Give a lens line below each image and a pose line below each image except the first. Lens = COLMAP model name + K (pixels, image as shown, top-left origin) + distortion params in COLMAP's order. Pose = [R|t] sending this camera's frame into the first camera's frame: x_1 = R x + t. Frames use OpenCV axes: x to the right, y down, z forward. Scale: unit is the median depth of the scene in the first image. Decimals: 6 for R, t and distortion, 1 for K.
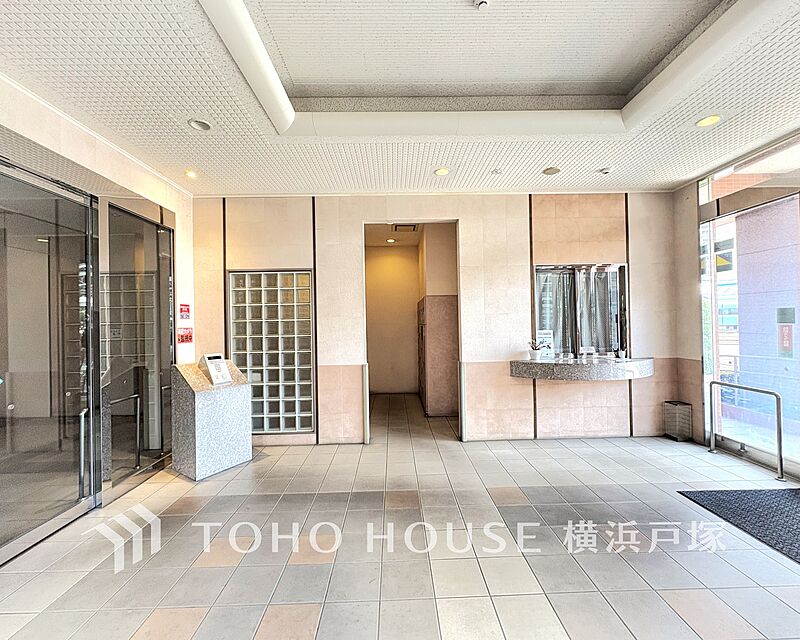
lens RADIAL K [[340.5, 0, 399.4], [0, 340.5, 319.0], [0, 0, 1]] dist [0.002899, -0.000181]
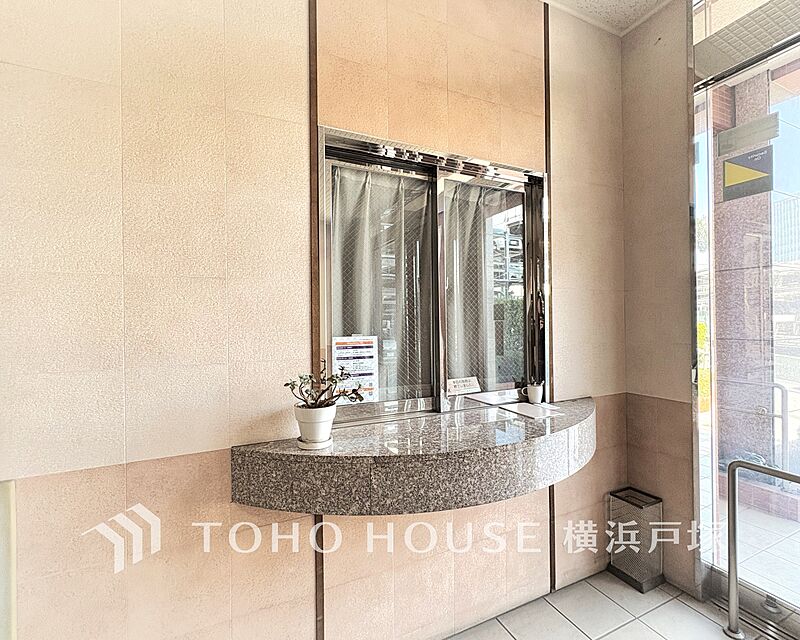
lens RADIAL K [[373.0, 0, 401.8], [0, 373.0, 320.7], [0, 0, 1]] dist [-0.003207, -0.000195]
pose [[0.913557, 0.009663, 0.406596, 0.328115], [-0.008571, 0.999953, -0.004507, 0.019676], [-0.406621, 0.000633, 0.913597, 0.664403]]
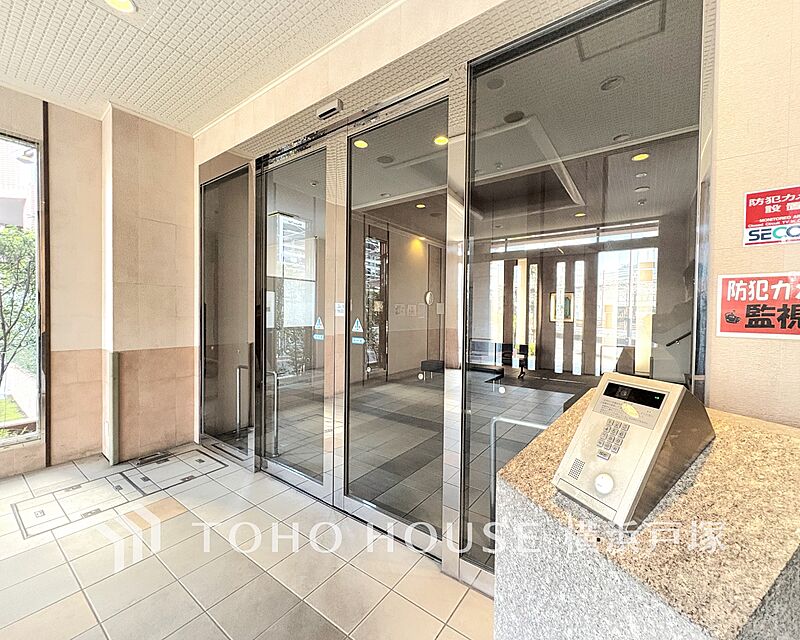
lens RADIAL K [[340.5, 0, 381.9], [0, 340.5, 319.2], [0, 0, 1]] dist [0.002899, -0.000181]
pose [[-0.604922, 0.029363, -0.795743, -0.216243], [0.012094, 0.999543, 0.027690, 0.045385], [0.796193, 0.007126, -0.605001, 0.866305]]
